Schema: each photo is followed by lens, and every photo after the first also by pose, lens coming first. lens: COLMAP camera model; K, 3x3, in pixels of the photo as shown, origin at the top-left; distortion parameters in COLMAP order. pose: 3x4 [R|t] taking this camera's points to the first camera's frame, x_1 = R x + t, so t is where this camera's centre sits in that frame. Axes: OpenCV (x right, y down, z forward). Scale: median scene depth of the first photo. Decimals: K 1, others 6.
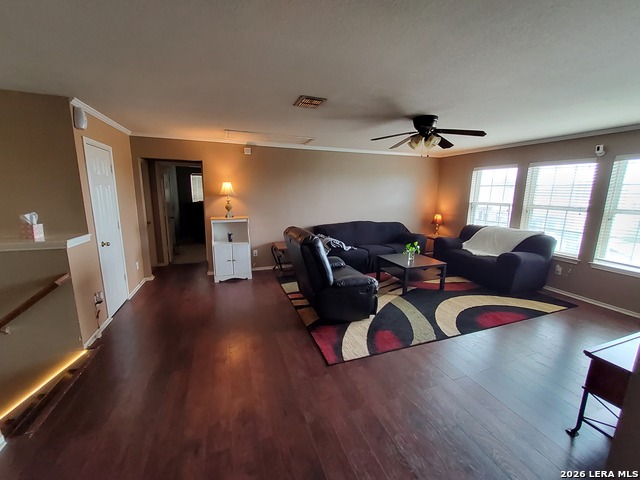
lens RADIAL K [[256.4, 0, 318.6], [0, 256.4, 237.6], [0, 0, 1]] dist [-0.002540, -0.000312]
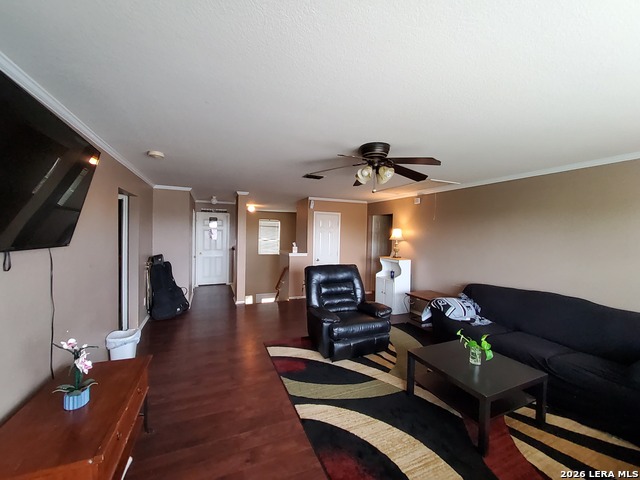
lens RADIAL K [[256.4, 0, 318.6], [0, 256.4, 237.6], [0, 0, 1]] dist [-0.002540, -0.000312]
pose [[0.072298, 0.008937, -0.997343, 1.091214], [-0.197942, 0.980198, -0.005566, -0.128524], [0.977544, 0.197818, 0.072636, 0.739194]]
